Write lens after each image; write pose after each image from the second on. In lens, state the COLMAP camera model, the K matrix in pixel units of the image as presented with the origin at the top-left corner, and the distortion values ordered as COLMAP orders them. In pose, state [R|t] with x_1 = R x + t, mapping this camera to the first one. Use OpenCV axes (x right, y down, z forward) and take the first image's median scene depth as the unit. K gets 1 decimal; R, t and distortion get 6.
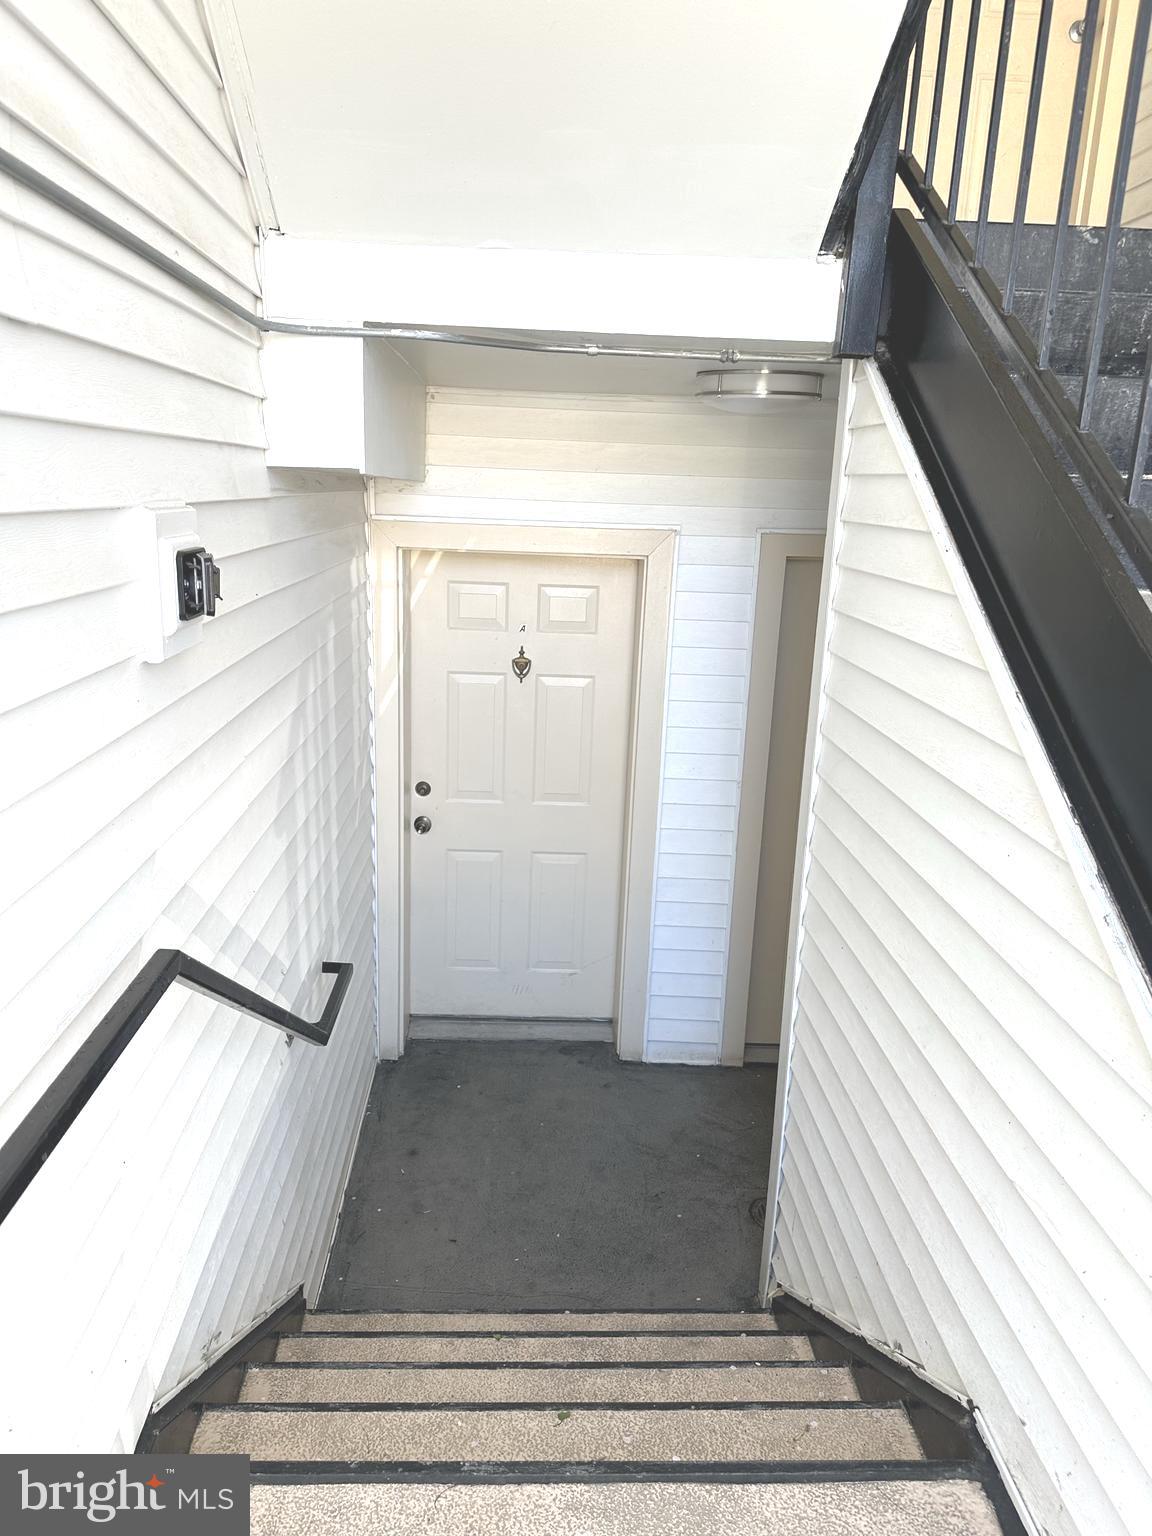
lens RADIAL K [[1091.4, 0, 576.0], [0, 1091.4, 768.0], [0, 0, 1]] dist [0.198100, -0.356591]
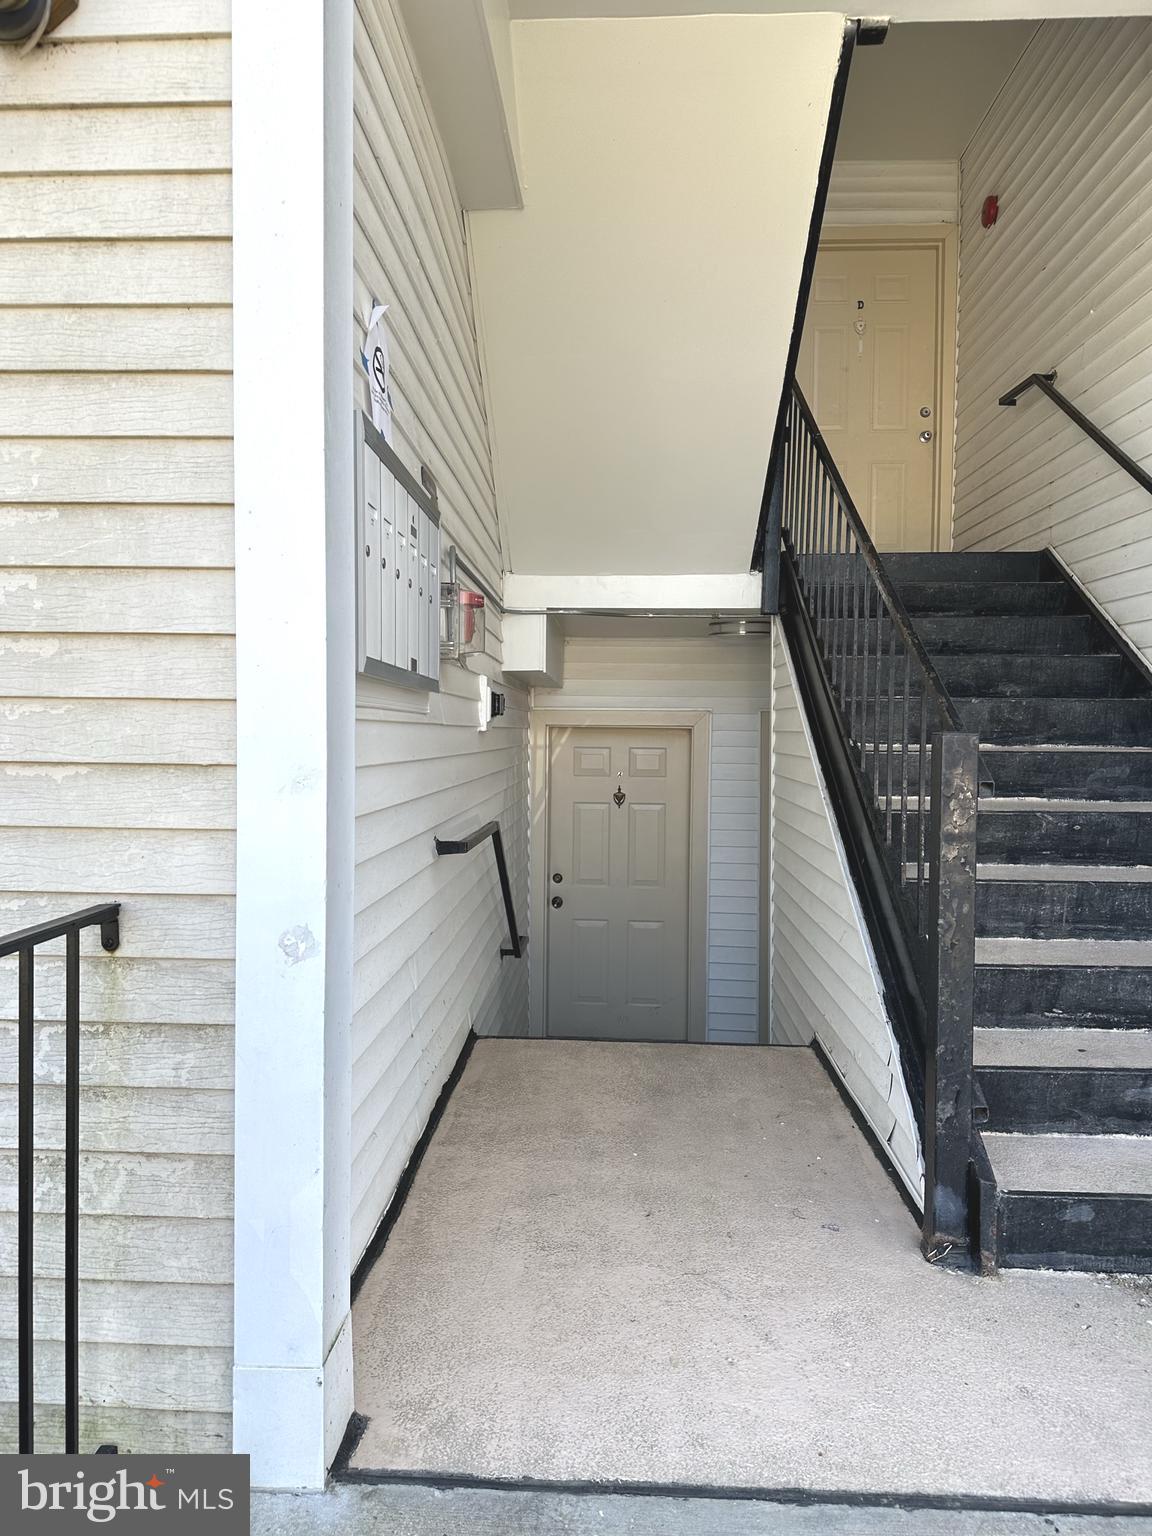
lens RADIAL K [[1092.9, 0, 576.0], [0, 1092.9, 768.0], [0, 0, 1]] dist [0.062274, -0.059092]
pose [[0.995808, -0.024779, -0.088045, 0.032714], [0.005057, 0.976047, -0.217501, 0.237520], [0.091326, 0.216144, 0.972081, -0.641251]]
